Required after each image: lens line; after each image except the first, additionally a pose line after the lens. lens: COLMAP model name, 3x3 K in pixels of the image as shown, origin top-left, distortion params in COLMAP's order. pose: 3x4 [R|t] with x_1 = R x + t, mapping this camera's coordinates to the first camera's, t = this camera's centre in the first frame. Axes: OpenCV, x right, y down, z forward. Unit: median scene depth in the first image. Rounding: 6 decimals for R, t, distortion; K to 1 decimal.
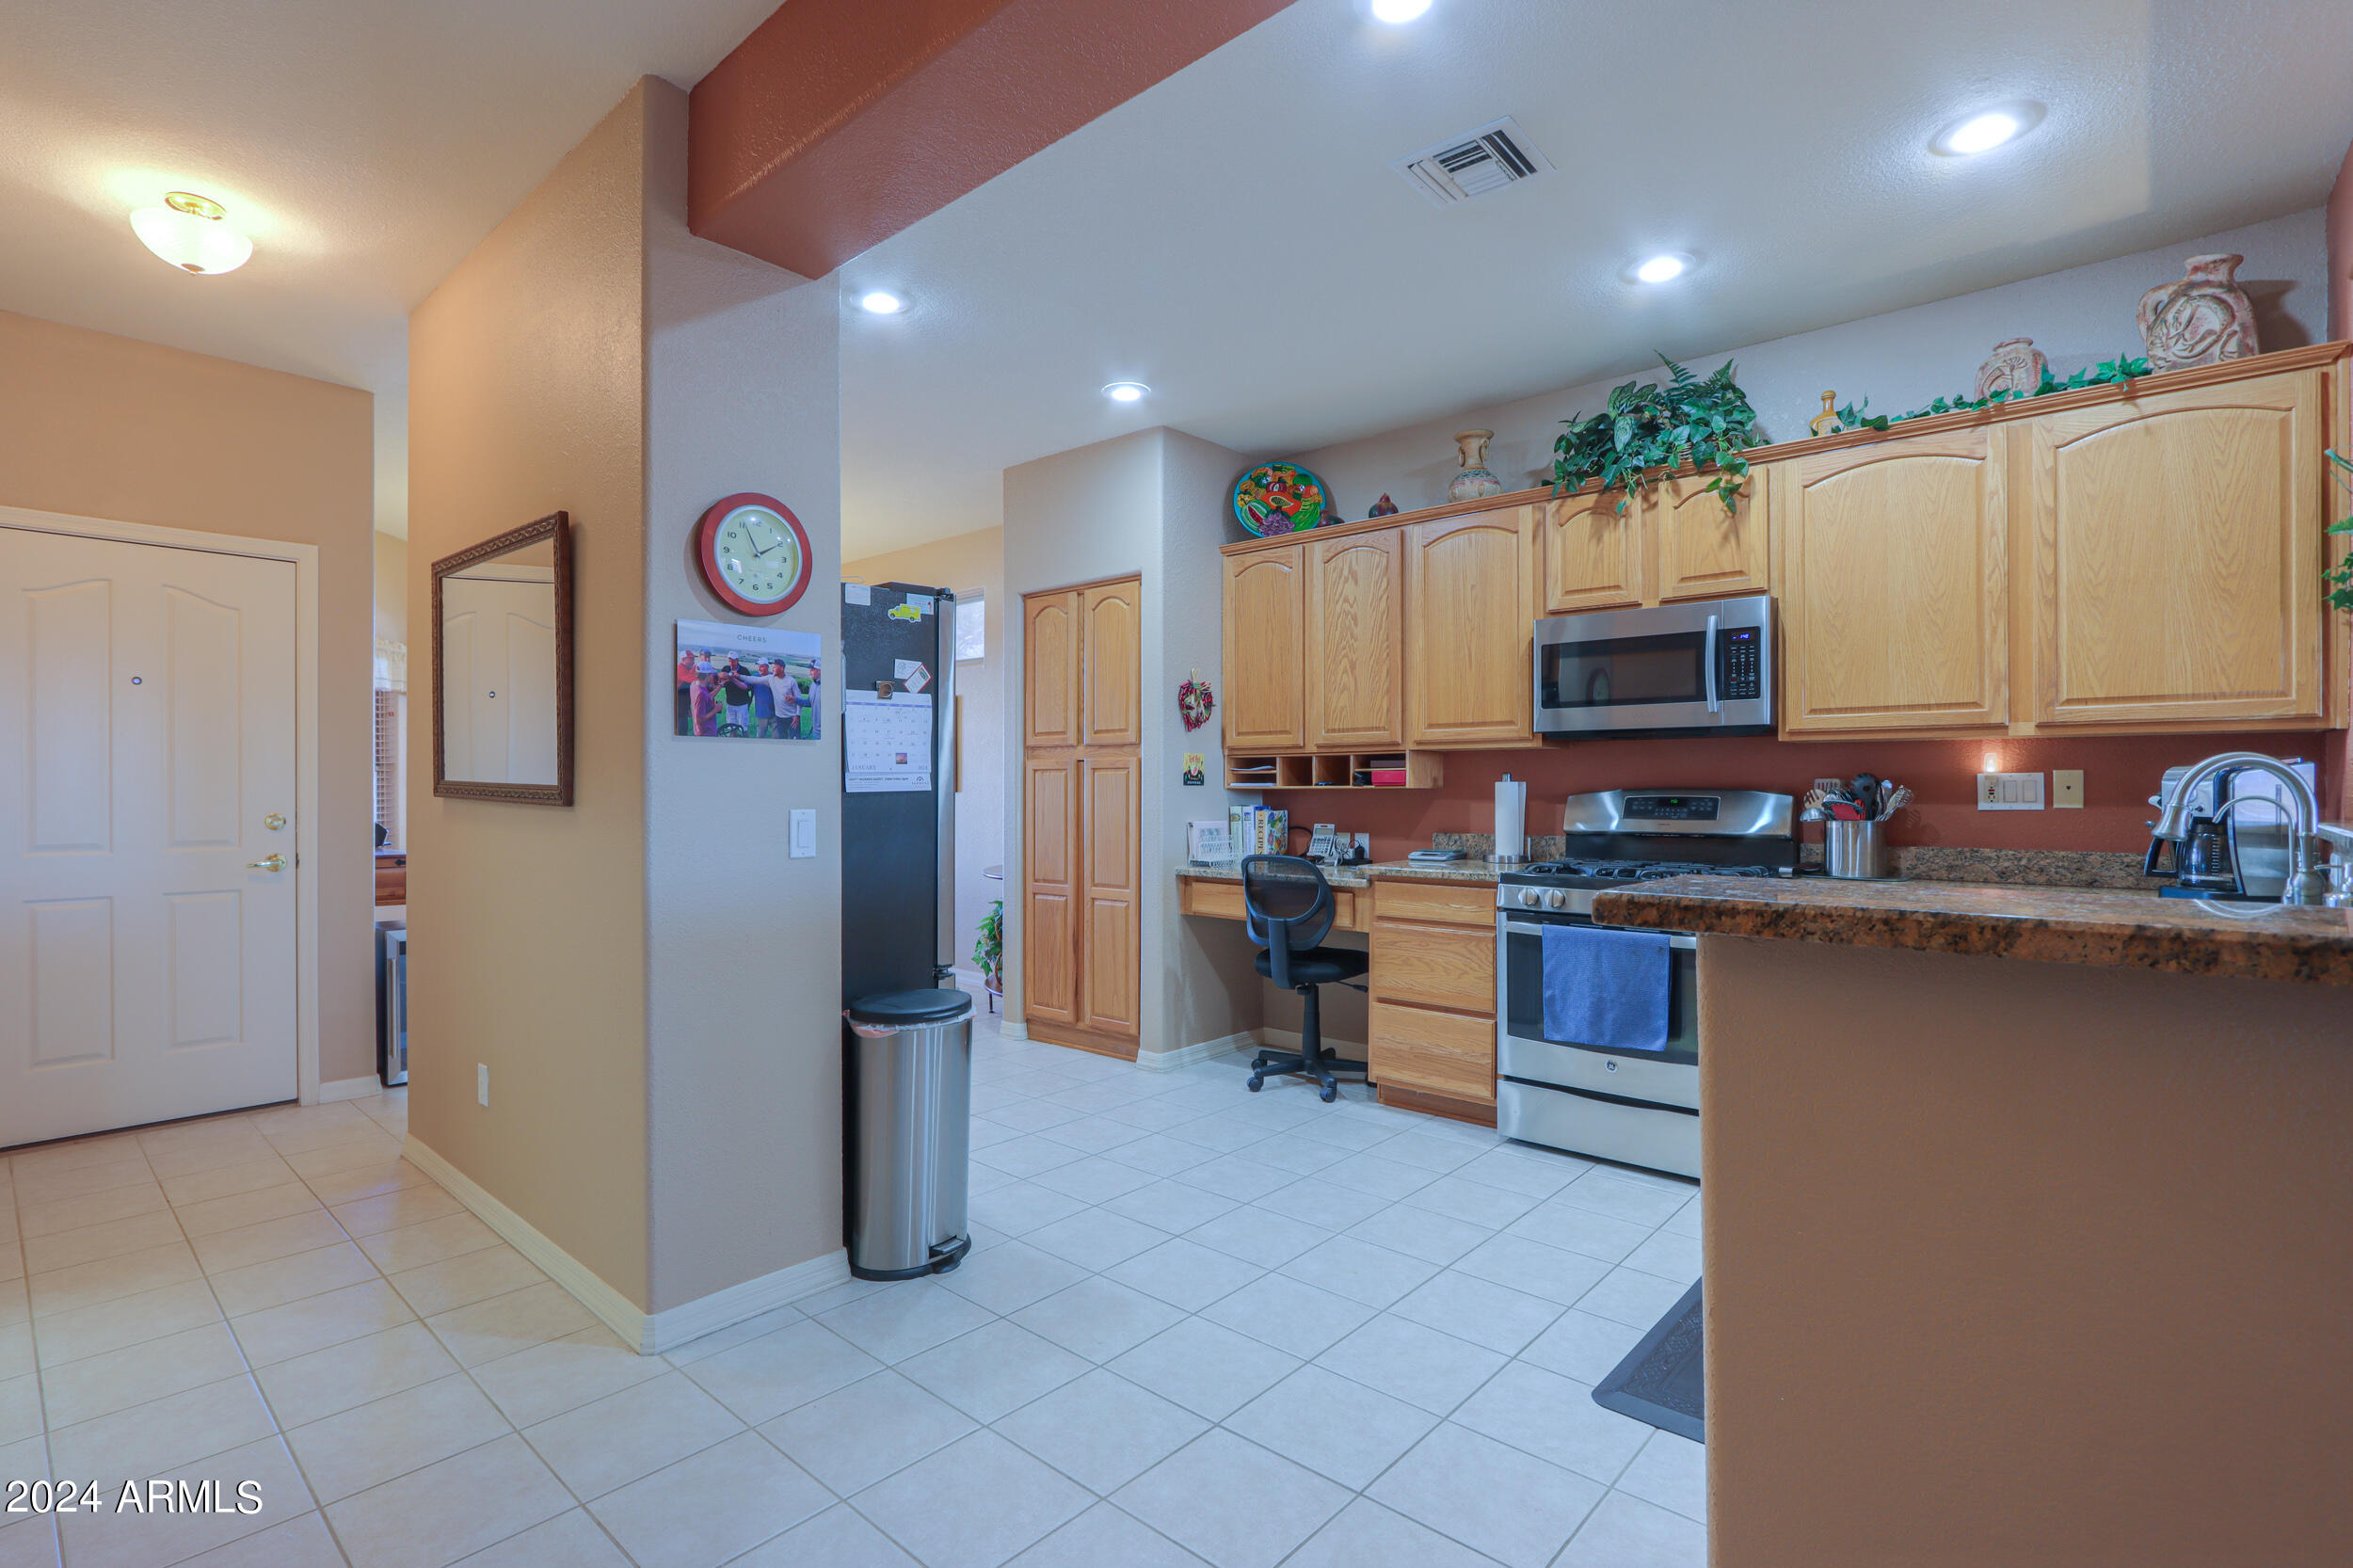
lens RADIAL K [[1112.1, 0, 1189.2], [0, 1112.1, 784.7], [0, 0, 1]] dist [-0.014309, 0.000410]
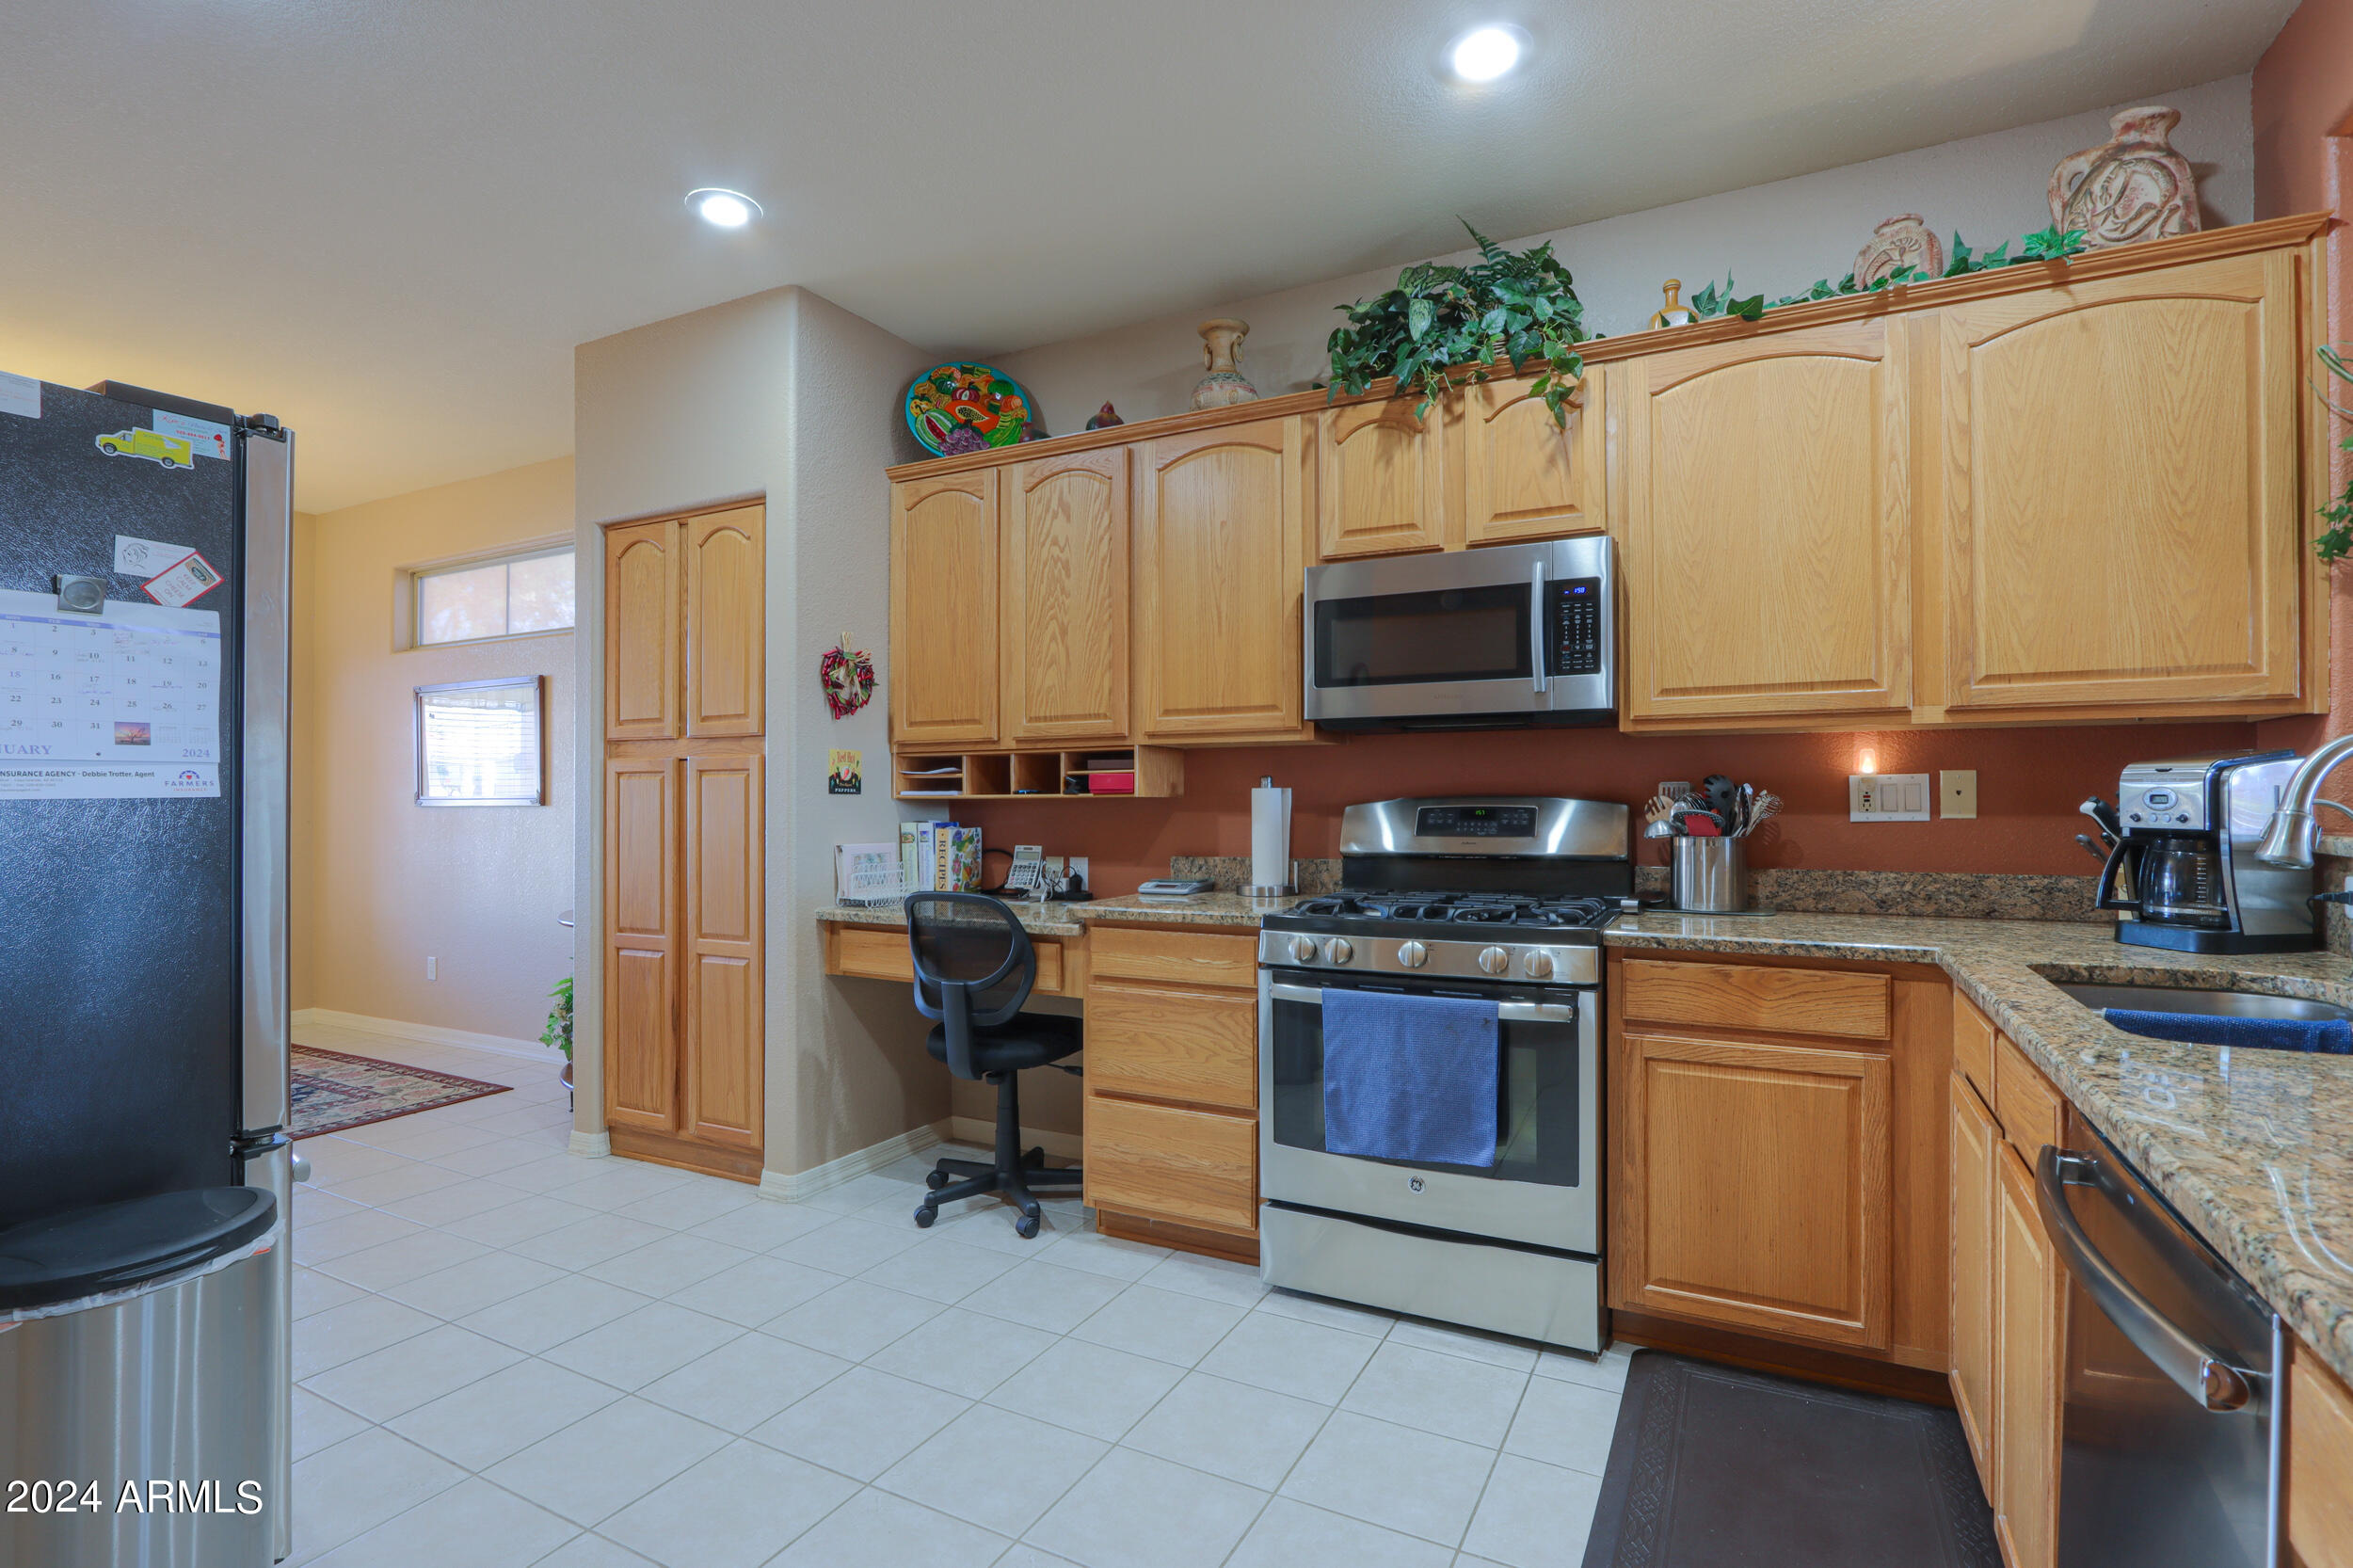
lens RADIAL K [[1102.7, 0, 1215.0], [0, 1102.7, 791.0], [0, 0, 1]] dist [-0.013337, 0.000085]
pose [[0.968086, -0.000114, 0.250617, 0.077077], [0.001943, 0.999973, -0.007050, 0.005545], [-0.250610, 0.007312, 0.968061, 0.339337]]
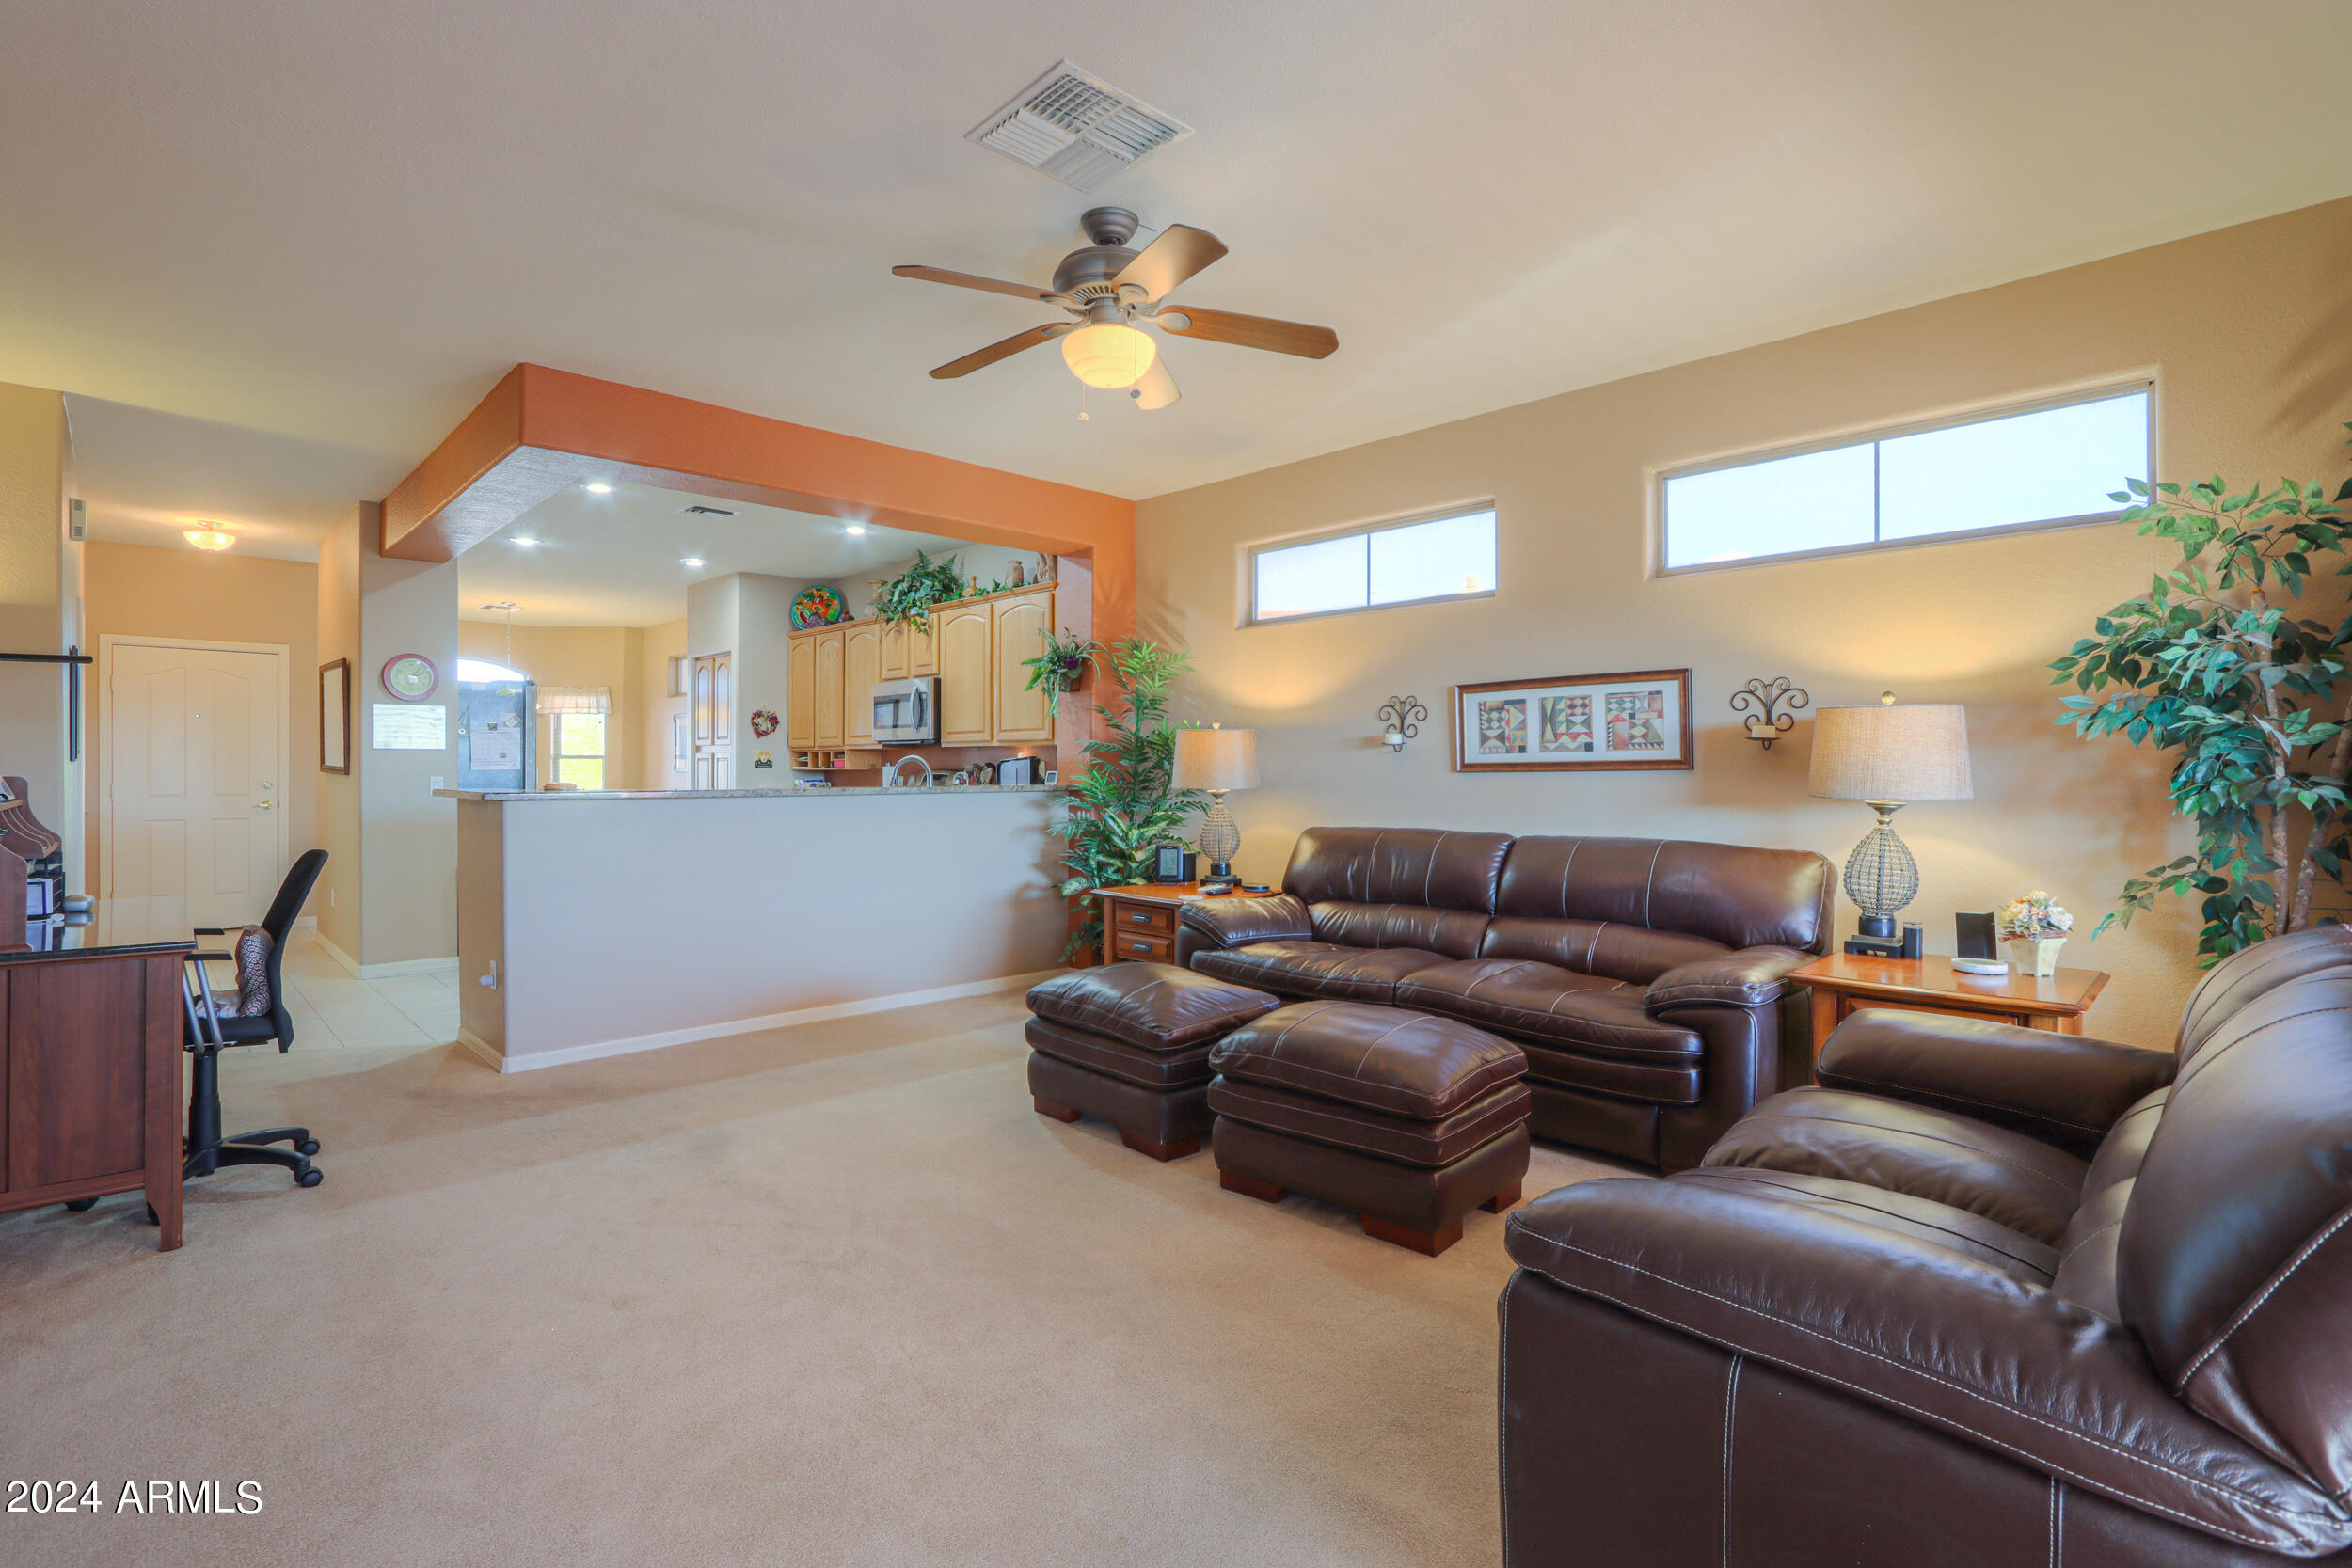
lens RADIAL K [[1128.4, 0, 1261.5], [0, 1128.4, 773.9], [0, 0, 1]] dist [-0.018043, 0.000057]
pose [[0.999157, 0.001718, -0.041027, 1.193822], [-0.001534, 0.999989, 0.004511, 0.001438], [0.041035, -0.004445, 0.999148, -1.065294]]
